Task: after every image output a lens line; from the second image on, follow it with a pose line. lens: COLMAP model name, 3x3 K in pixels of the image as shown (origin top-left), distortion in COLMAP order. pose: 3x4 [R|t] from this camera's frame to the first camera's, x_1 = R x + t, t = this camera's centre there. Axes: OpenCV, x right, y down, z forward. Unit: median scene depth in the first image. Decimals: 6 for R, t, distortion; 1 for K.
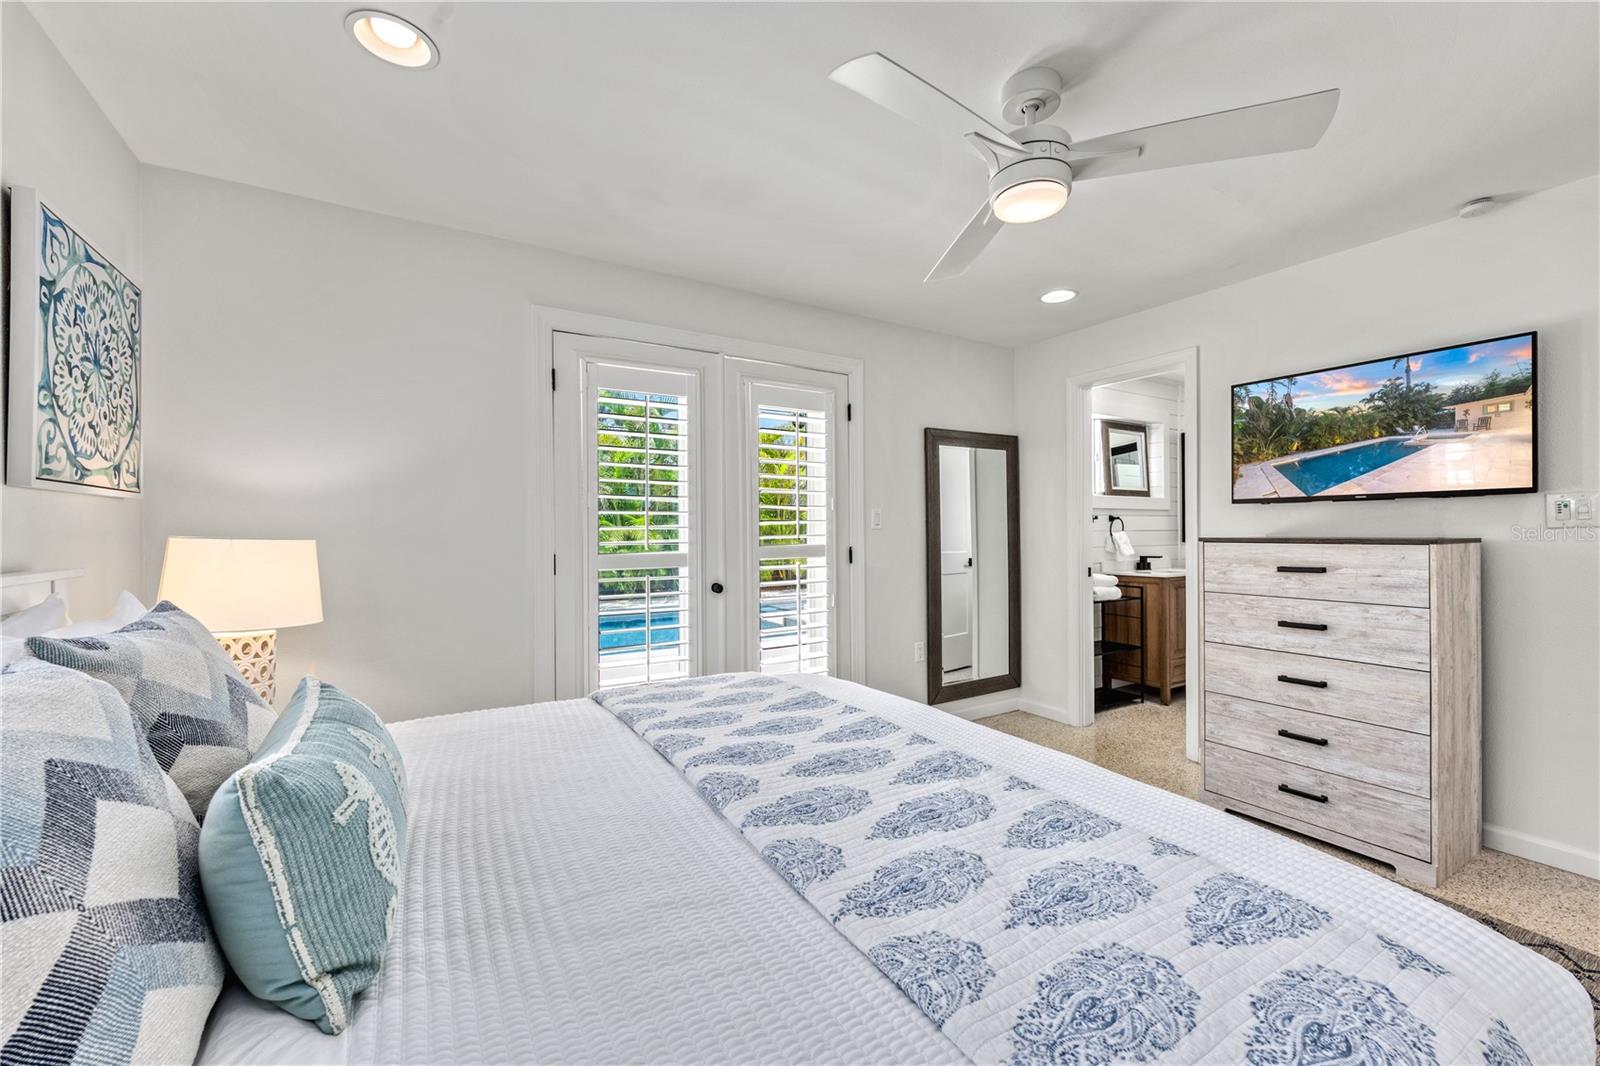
lens RADIAL K [[642.4, 0, 803.2], [0, 642.4, 534.3], [0, 0, 1]] dist [-0.003367, -0.001239]
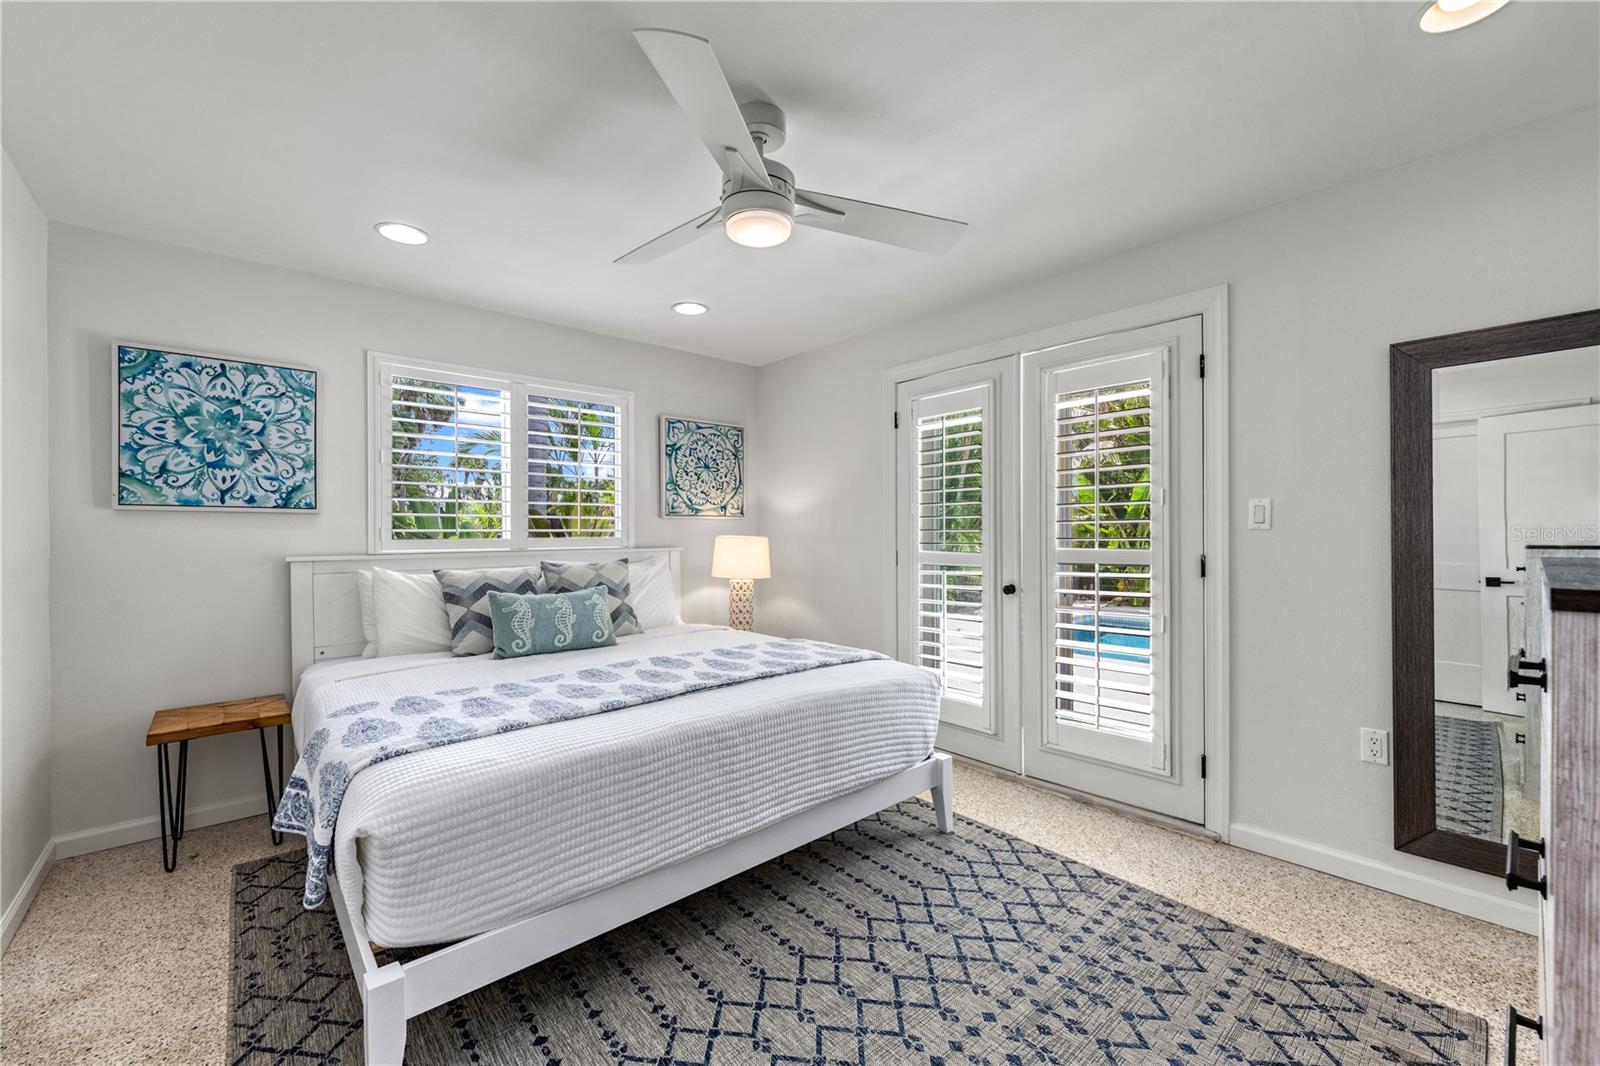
lens RADIAL K [[642.4, 0, 798.4], [0, 642.4, 537.2], [0, 0, 1]] dist [-0.003367, -0.001239]
pose [[0.180211, 0.010900, -0.983568, 0.878935], [0.002799, 0.999929, 0.011594, -0.011638], [0.983624, -0.004843, 0.180167, 0.539655]]
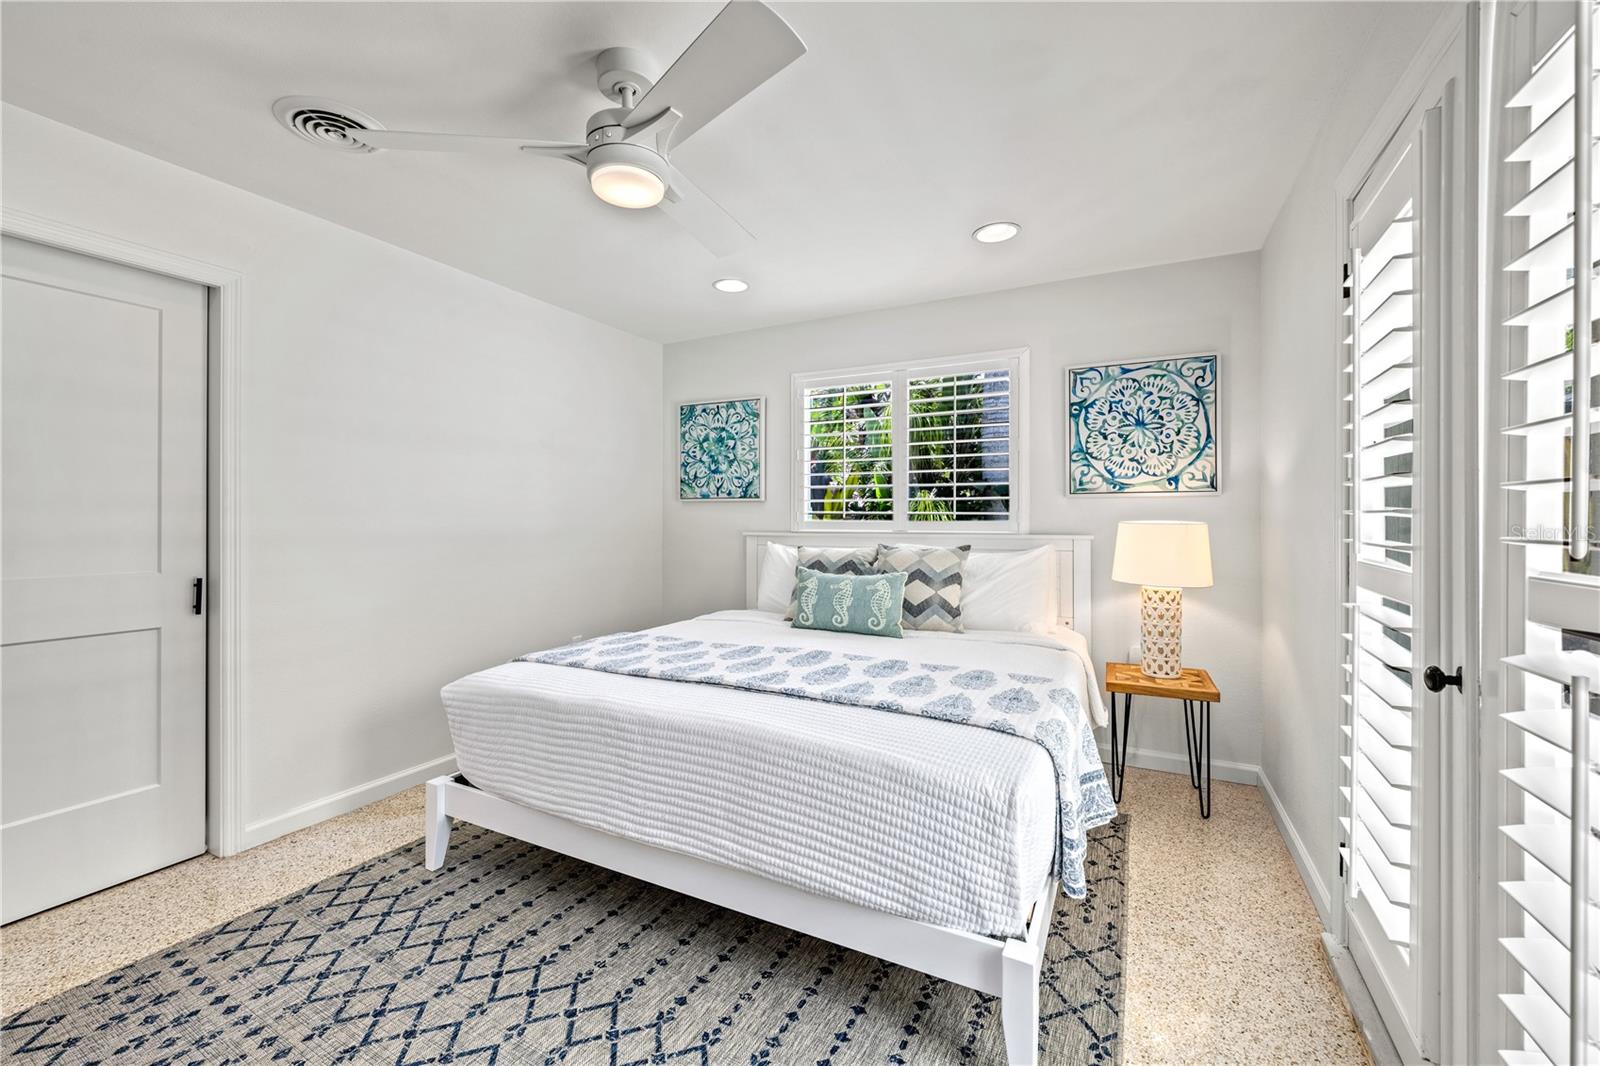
lens RADIAL K [[642.4, 0, 796.4], [0, 642.4, 518.1], [0, 0, 1]] dist [-0.003367, -0.001239]
pose [[-0.853220, 0.006638, -0.521509, 0.399752], [0.004241, 0.999974, 0.005788, -0.010389], [0.521534, 0.002727, -0.853226, 1.225086]]
